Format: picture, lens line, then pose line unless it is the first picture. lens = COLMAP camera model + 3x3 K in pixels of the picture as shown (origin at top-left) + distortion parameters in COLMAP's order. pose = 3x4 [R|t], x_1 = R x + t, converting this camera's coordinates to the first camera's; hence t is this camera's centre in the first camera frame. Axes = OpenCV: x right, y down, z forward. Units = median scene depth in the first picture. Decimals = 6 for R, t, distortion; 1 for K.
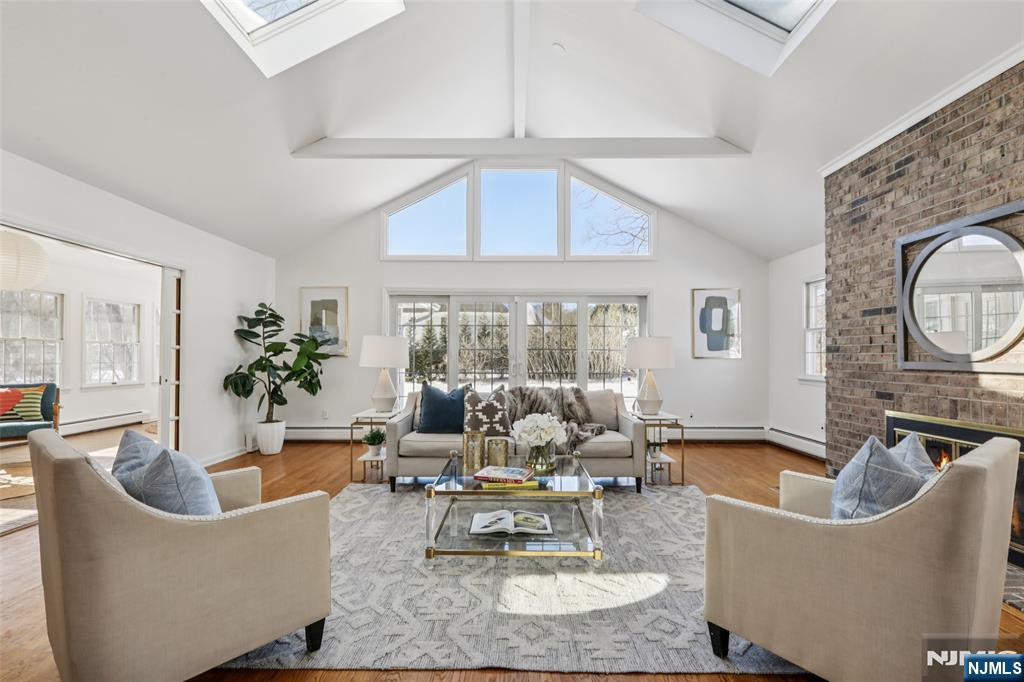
lens RADIAL K [[459.2, 0, 510.6], [0, 459.2, 348.9], [0, 0, 1]] dist [0.003164, 0.001548]
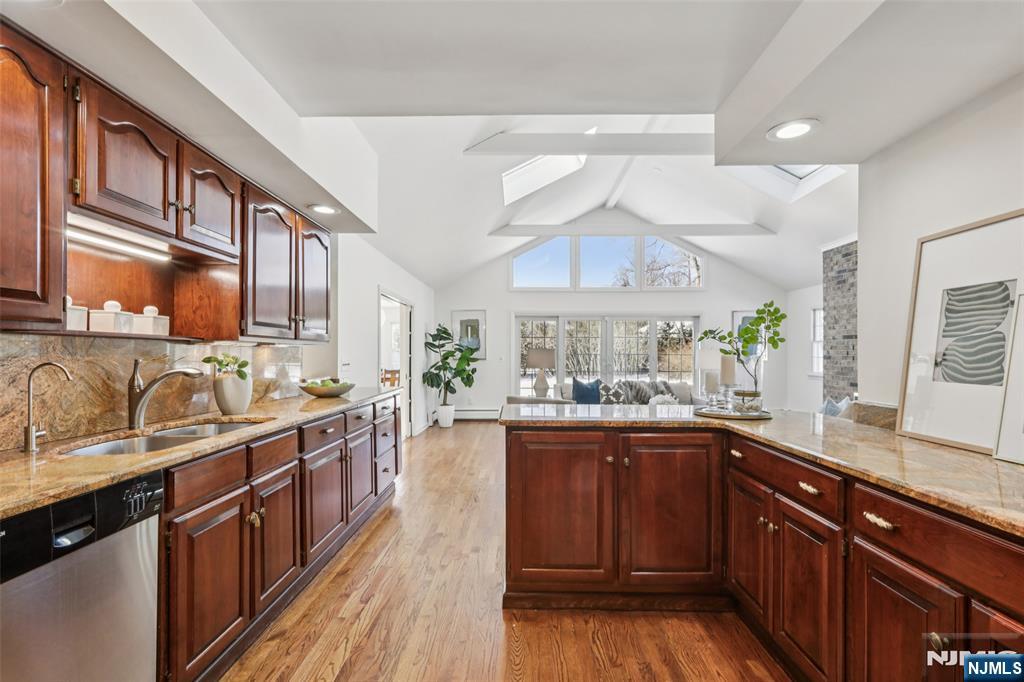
lens RADIAL K [[459.2, 0, 522.4], [0, 459.2, 348.7], [0, 0, 1]] dist [0.003164, 0.001548]
pose [[0.999992, -0.001426, -0.003689, -0.339572], [0.001453, 0.999971, 0.007415, -0.038610], [0.003678, -0.007420, 0.999966, -0.574719]]
